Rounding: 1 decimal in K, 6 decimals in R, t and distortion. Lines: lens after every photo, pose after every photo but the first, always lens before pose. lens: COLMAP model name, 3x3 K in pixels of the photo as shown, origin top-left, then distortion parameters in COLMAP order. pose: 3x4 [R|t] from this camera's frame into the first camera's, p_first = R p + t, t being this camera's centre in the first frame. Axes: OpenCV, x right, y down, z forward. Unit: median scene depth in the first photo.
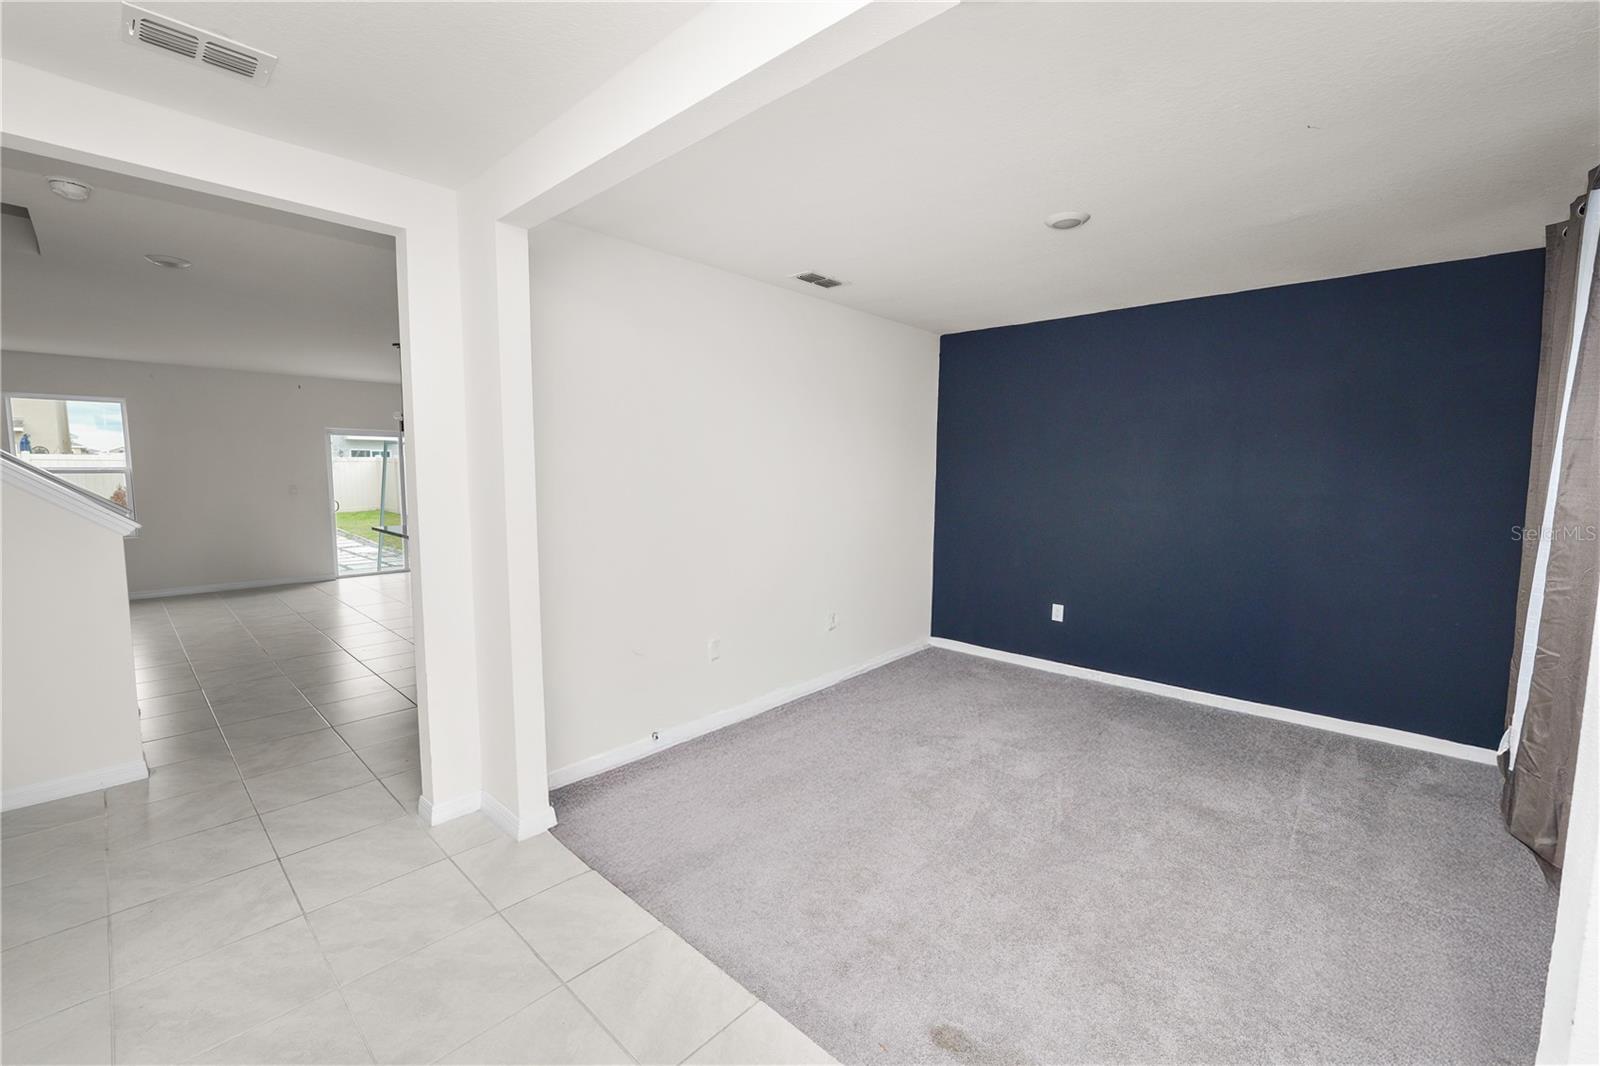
lens RADIAL K [[651.4, 0, 799.7], [0, 651.4, 529.8], [0, 0, 1]] dist [-0.013508, 0.001040]
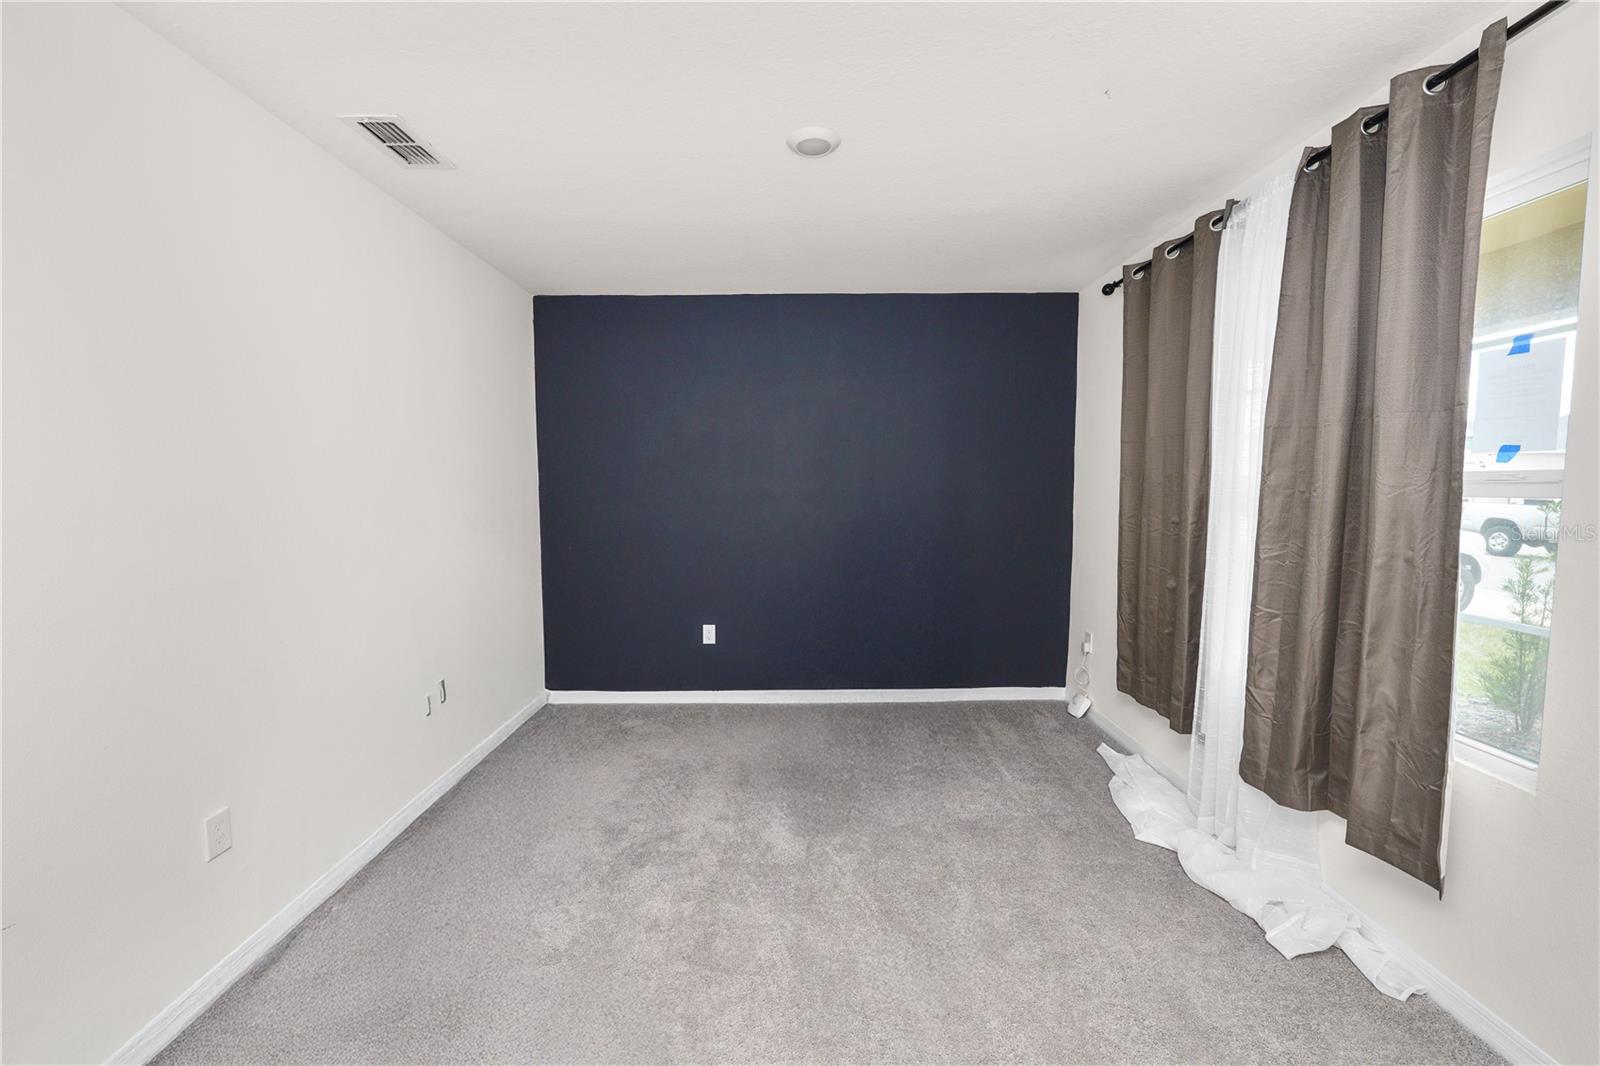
lens RADIAL K [[651.4, 0, 799.7], [0, 651.4, 529.8], [0, 0, 1]] dist [-0.013508, 0.001040]
pose [[0.733880, -0.061858, 0.676457, -0.131769], [0.075037, 0.997133, 0.009775, -0.015416], [-0.675122, 0.043585, 0.736417, 0.372615]]
